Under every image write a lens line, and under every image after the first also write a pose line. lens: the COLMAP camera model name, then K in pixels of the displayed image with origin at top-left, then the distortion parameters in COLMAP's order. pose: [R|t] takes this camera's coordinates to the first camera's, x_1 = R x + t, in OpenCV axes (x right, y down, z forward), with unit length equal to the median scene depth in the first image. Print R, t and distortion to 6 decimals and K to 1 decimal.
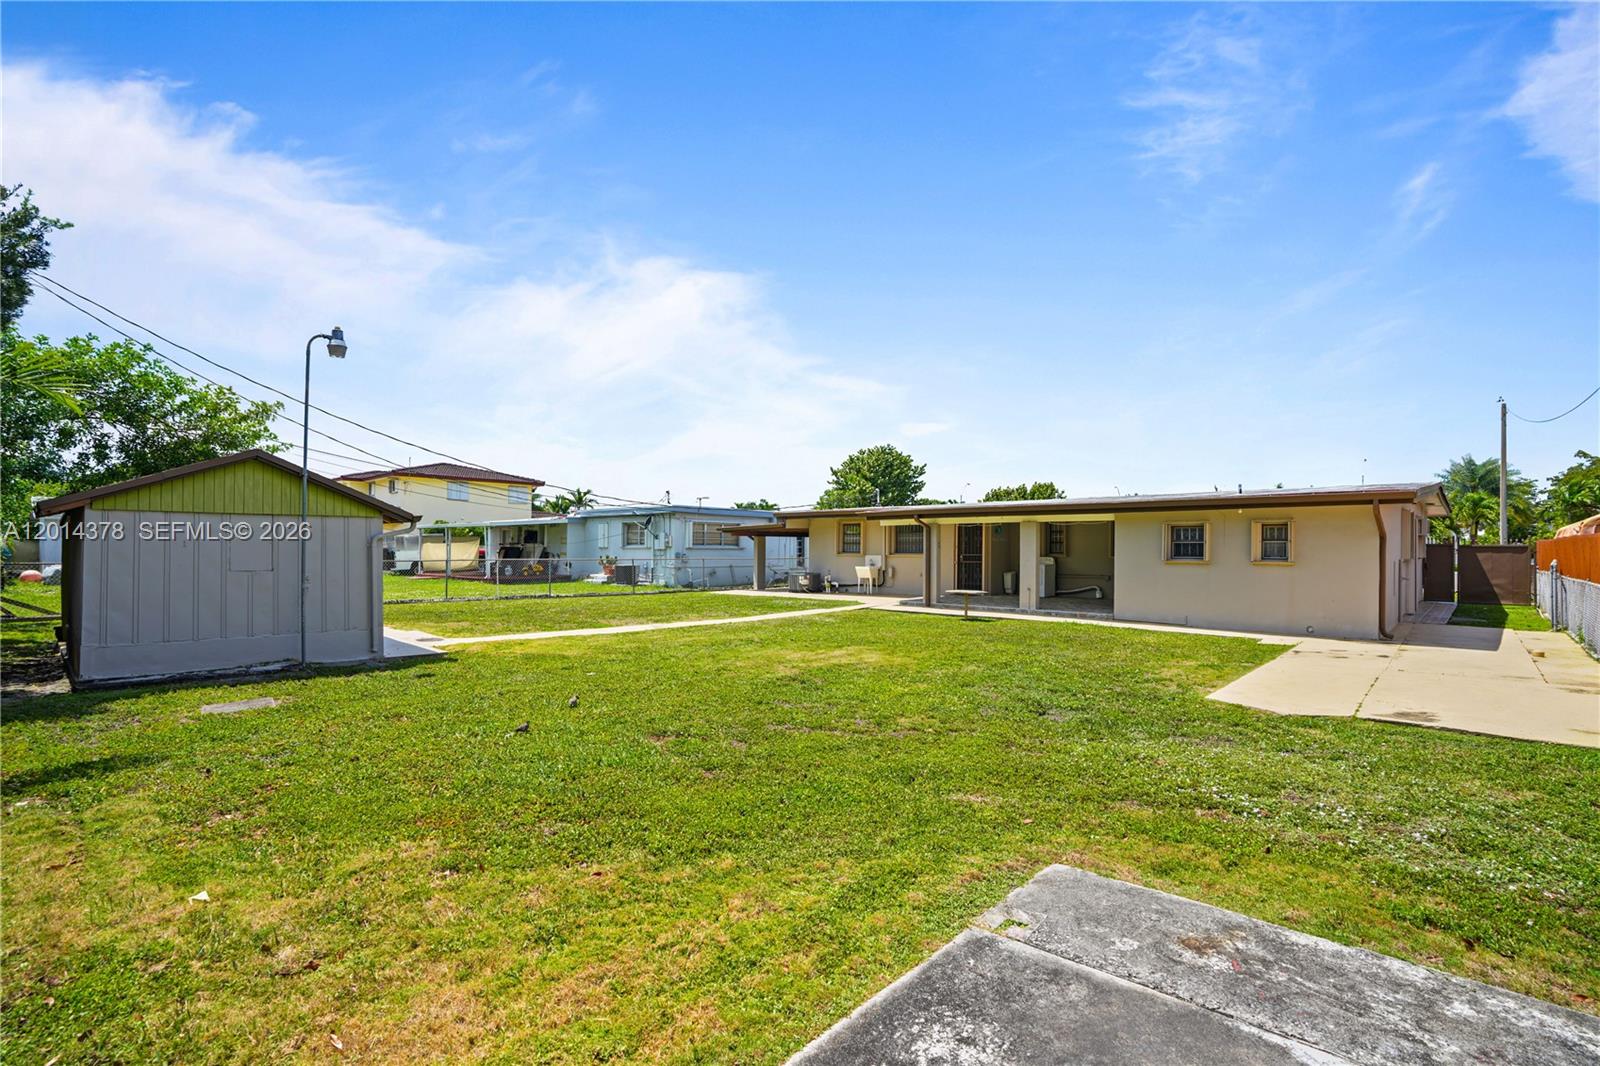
lens RADIAL K [[730.8, 0, 798.5], [0, 730.8, 541.0], [0, 0, 1]] dist [-0.017303, -0.000067]
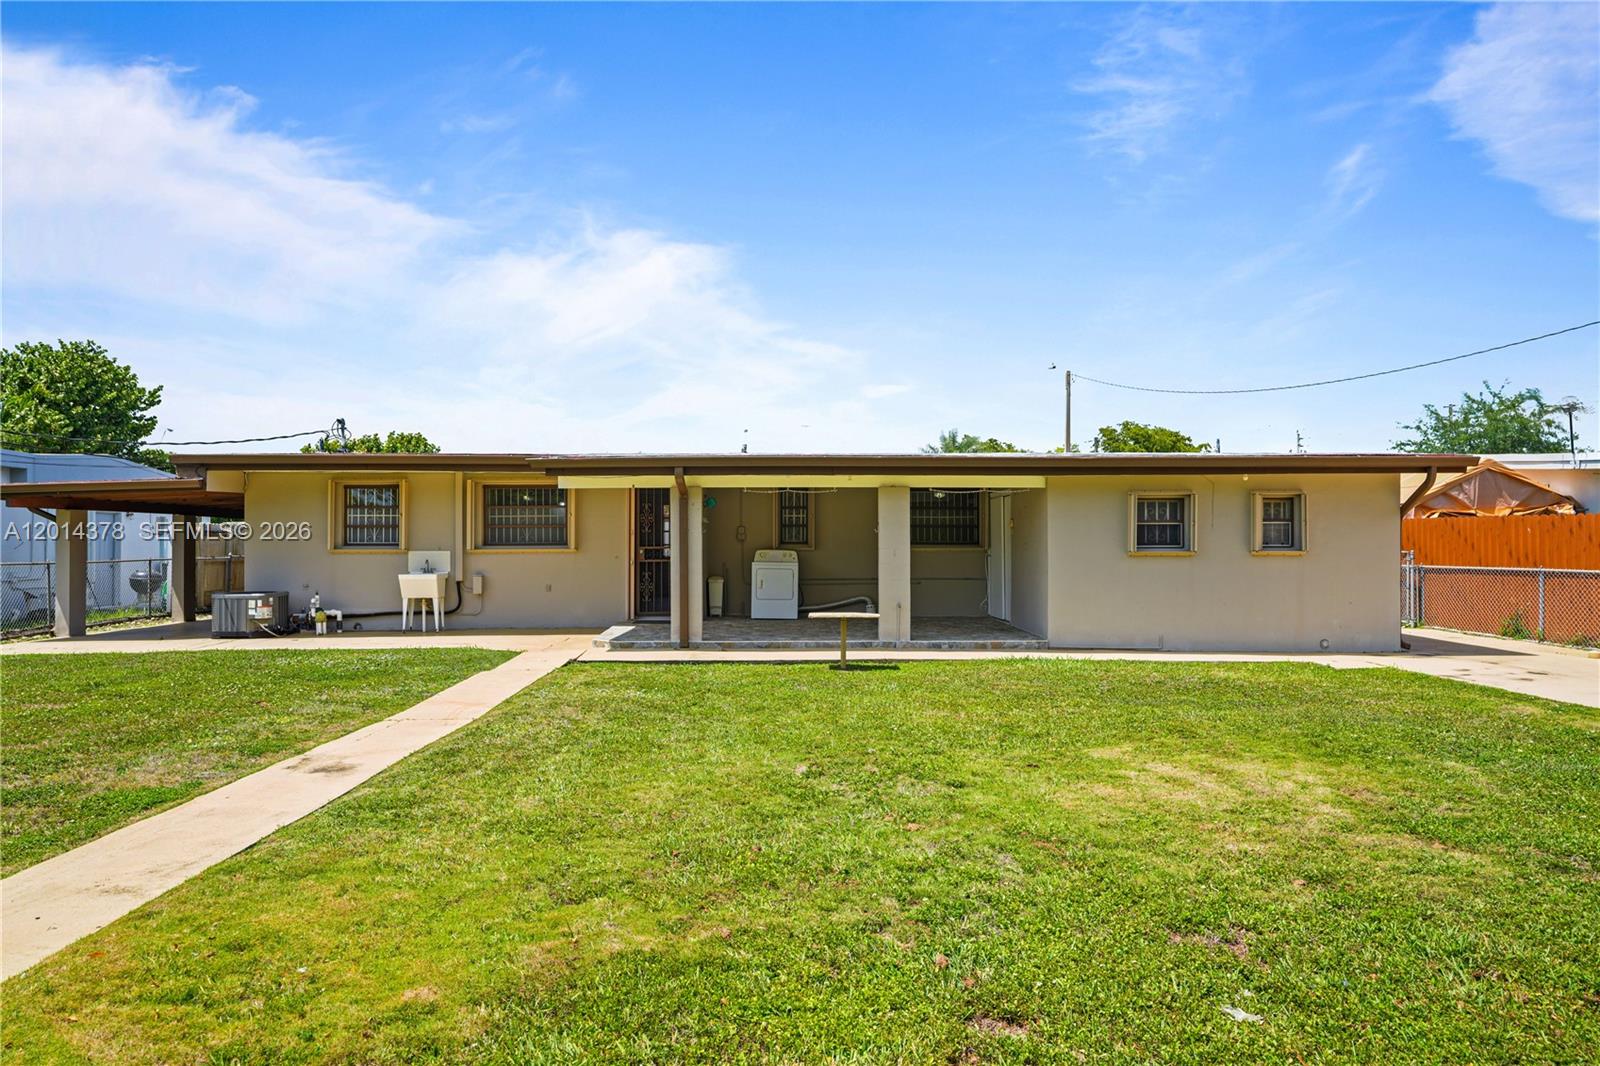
lens RADIAL K [[1118.9, 0, 800.3], [0, 1118.9, 534.0], [0, 0, 1]] dist [0.008624, 0.002434]
pose [[0.722826, 0.000484, 0.691030, -0.249340], [-0.002610, 0.999995, 0.002029, 0.006464], [-0.691025, -0.003270, 0.722823, 0.308307]]
